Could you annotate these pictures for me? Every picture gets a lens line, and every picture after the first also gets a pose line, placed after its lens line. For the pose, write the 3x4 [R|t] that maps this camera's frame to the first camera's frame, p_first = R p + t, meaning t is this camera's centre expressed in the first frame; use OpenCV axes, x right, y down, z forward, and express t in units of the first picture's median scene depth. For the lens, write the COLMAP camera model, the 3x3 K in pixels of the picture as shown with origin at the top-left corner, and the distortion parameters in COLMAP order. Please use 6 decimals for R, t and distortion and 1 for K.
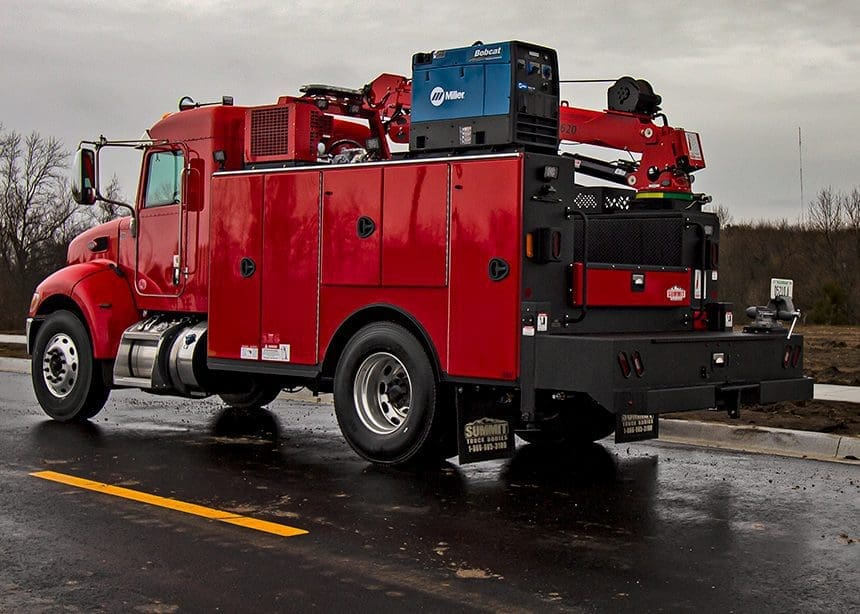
lens RADIAL K [[1396.9, 0, 430.0], [0, 1396.9, 307.0], [0, 0, 1]] dist [-0.009162, -0.015105]
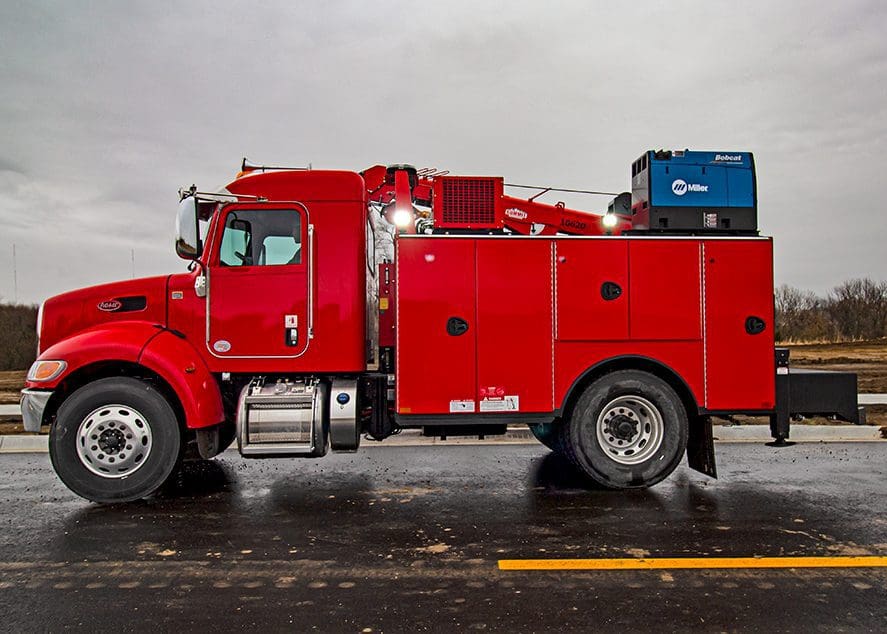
lens RADIAL K [[778.6, 0, 442.5], [0, 778.6, 327.6], [0, 0, 1]] dist [-0.000707, -0.002869]
pose [[0.673368, -0.012250, 0.739206, -0.584240], [0.030536, 0.999470, -0.011254, -0.021263], [-0.738676, 0.030150, 0.673386, 0.616728]]
